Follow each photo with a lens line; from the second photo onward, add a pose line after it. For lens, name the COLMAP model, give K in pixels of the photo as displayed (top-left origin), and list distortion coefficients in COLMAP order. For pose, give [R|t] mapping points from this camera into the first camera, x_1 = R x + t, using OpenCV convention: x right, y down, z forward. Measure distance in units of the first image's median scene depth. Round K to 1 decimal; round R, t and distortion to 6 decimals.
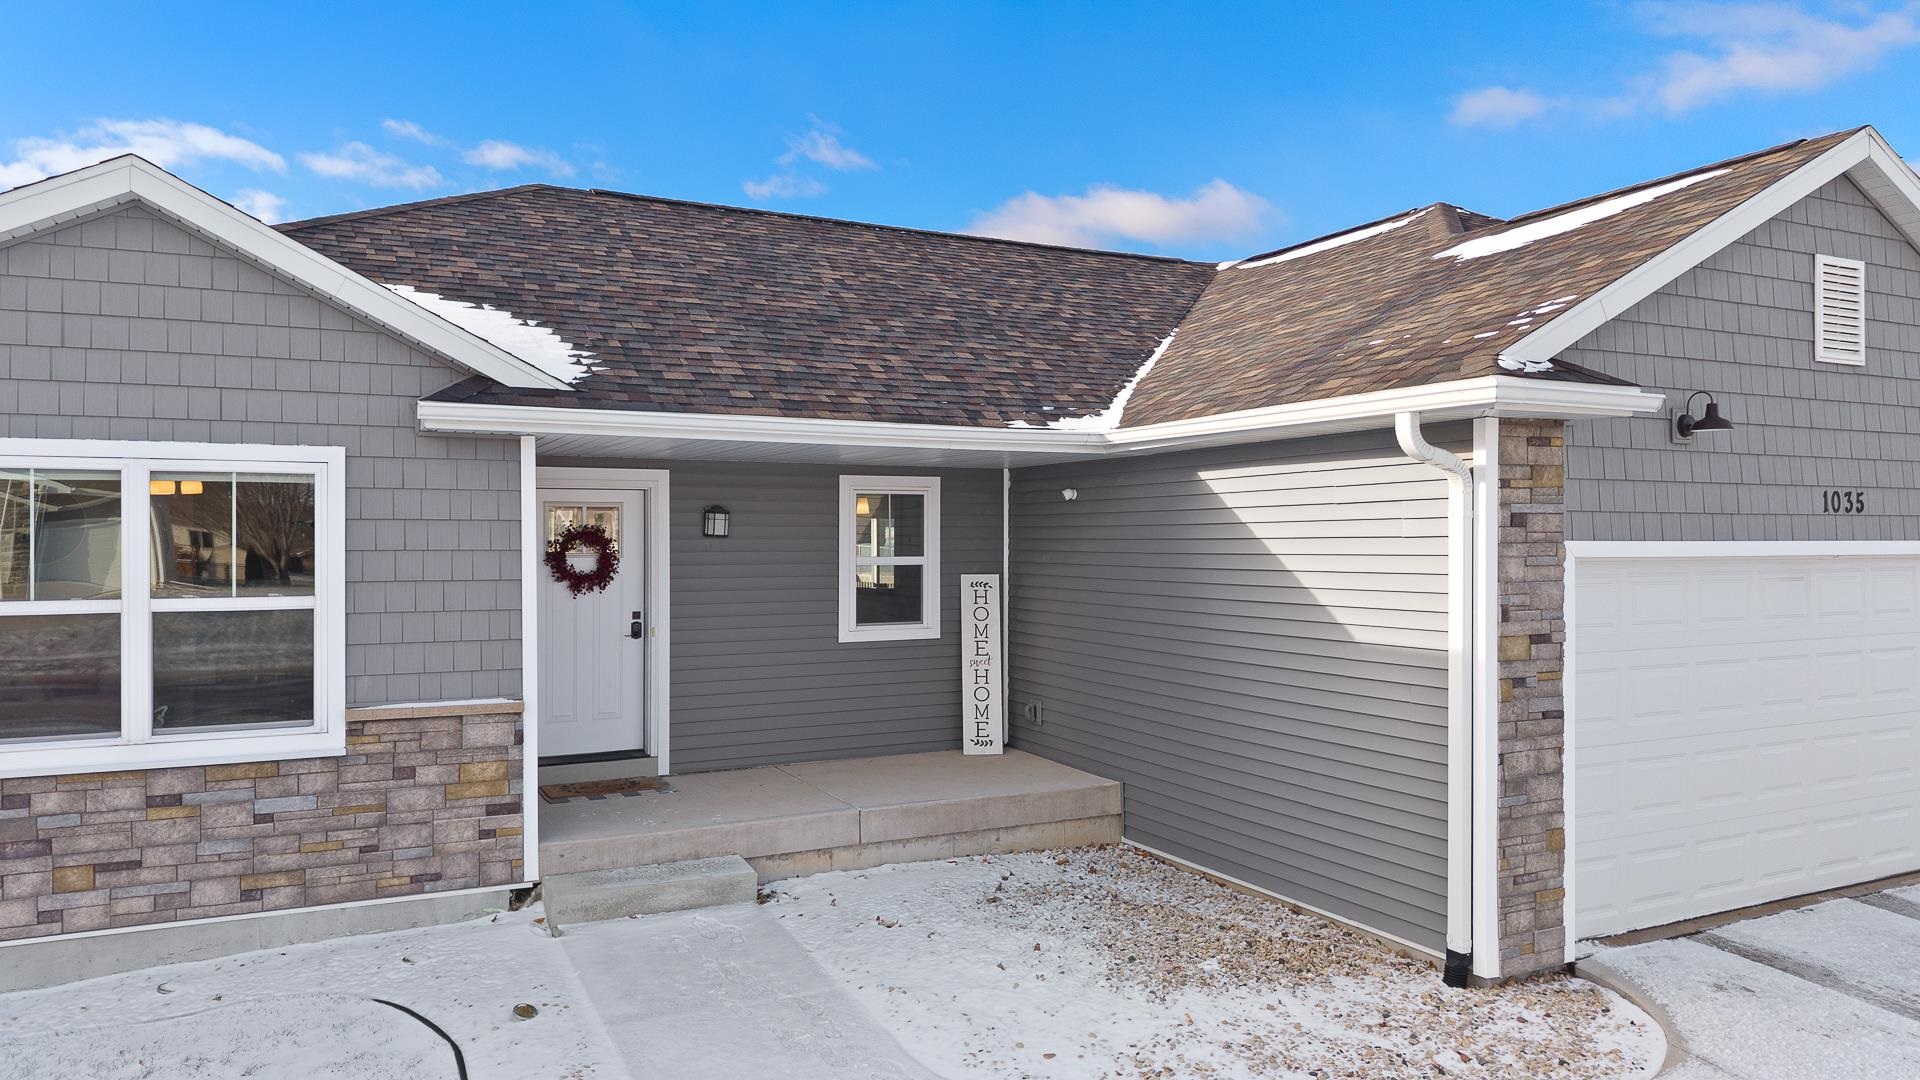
lens RADIAL K [[1289.1, 0, 947.0], [0, 1289.1, 544.0], [0, 0, 1]] dist [0.016233, -0.022087]
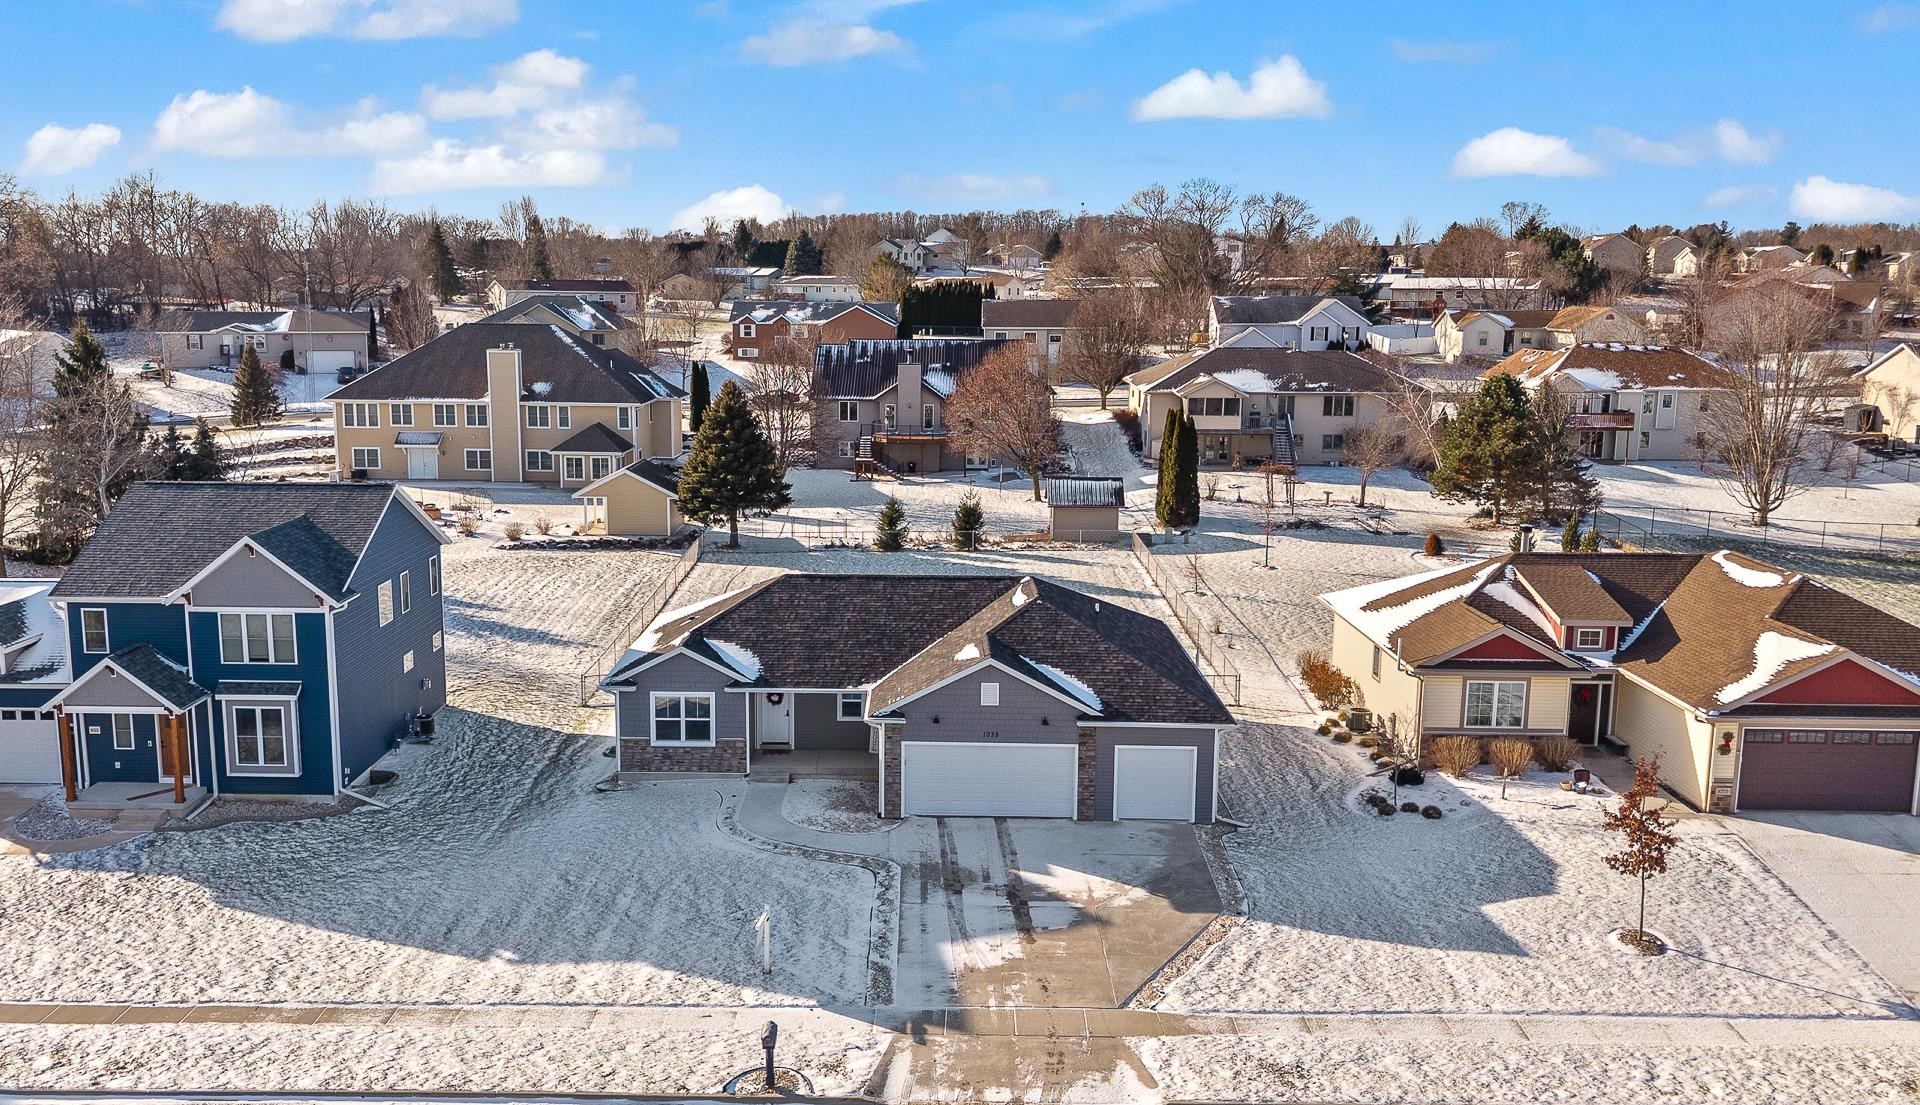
lens RADIAL K [[1555.7, 0, 906.1], [0, 1555.7, 548.5], [0, 0, 1]] dist [0.087892, -0.002723]
pose [[0.890165, 0.080788, -0.448418, 3.096559], [-0.011392, 0.987794, 0.155350, -1.673234], [0.455495, -0.133179, 0.880220, -4.264919]]
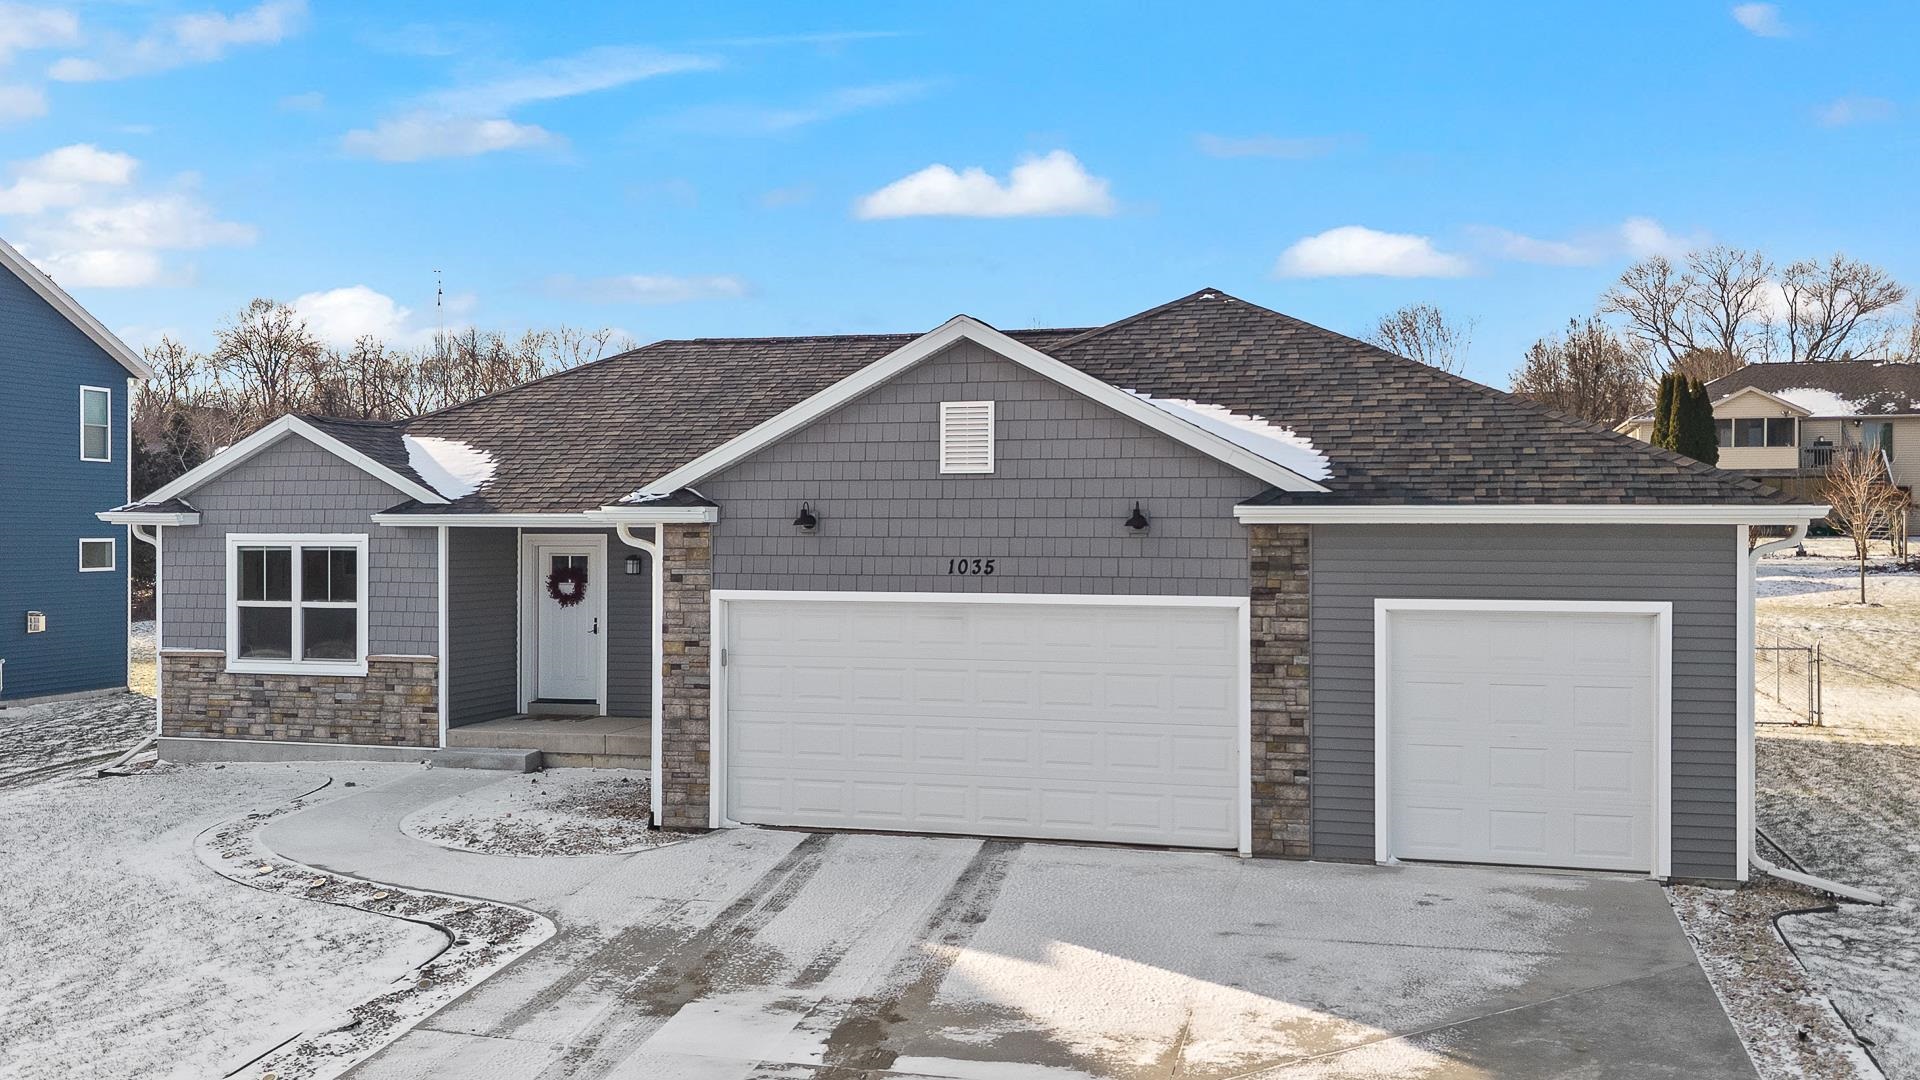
lens RADIAL K [[1747.2, 0, 920.9], [0, 1747.2, 529.7], [0, 0, 1]] dist [0.013192, 0.000000]
pose [[0.747252, -0.001124, -0.664540, 2.126471], [-0.006023, 0.999946, -0.008464, -0.061591], [0.664513, 0.010328, 0.747205, -0.562703]]
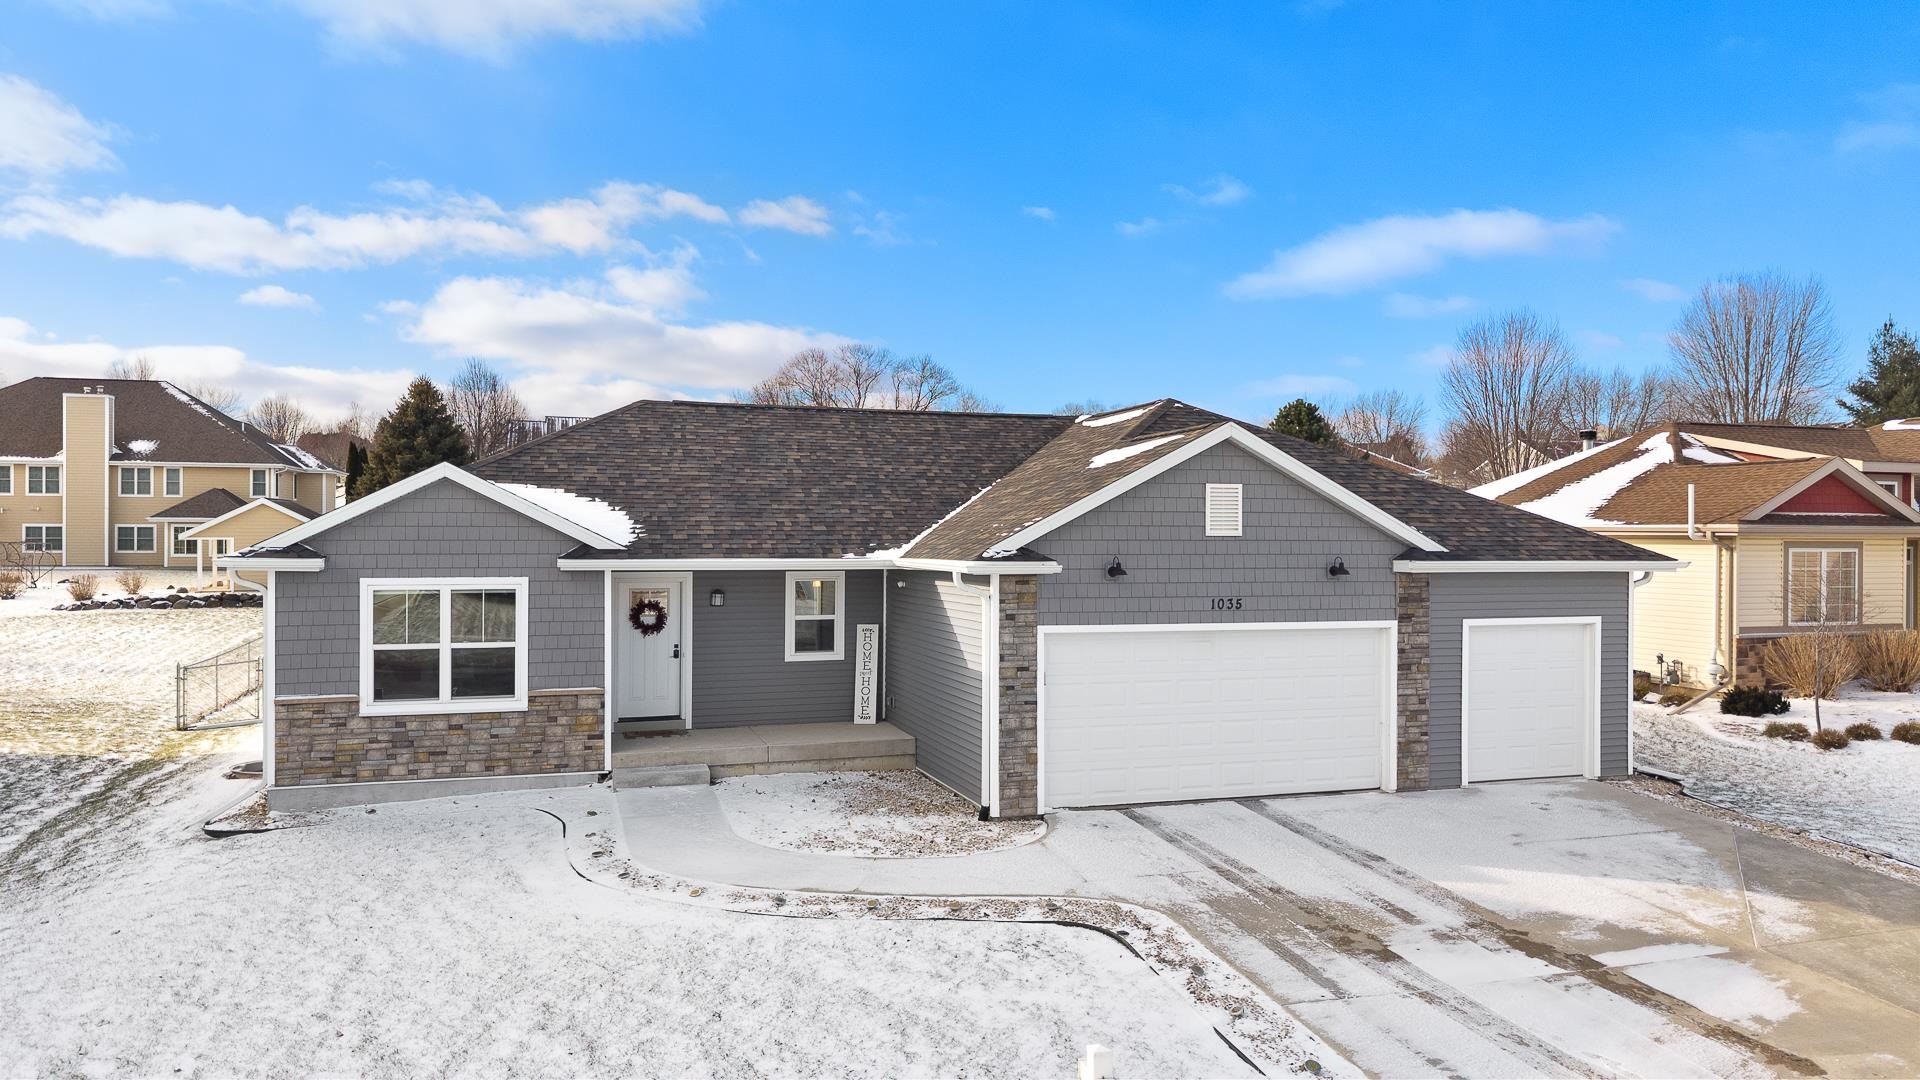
lens RADIAL K [[1289.1, 0, 964.4], [0, 1289.1, 536.4], [0, 0, 1]] dist [0.016233, -0.022087]
pose [[0.989643, 0.002976, -0.143516, 0.623457], [-0.003962, 0.999970, -0.006583, -0.132609], [0.143493, 0.007084, 0.989626, -1.149348]]
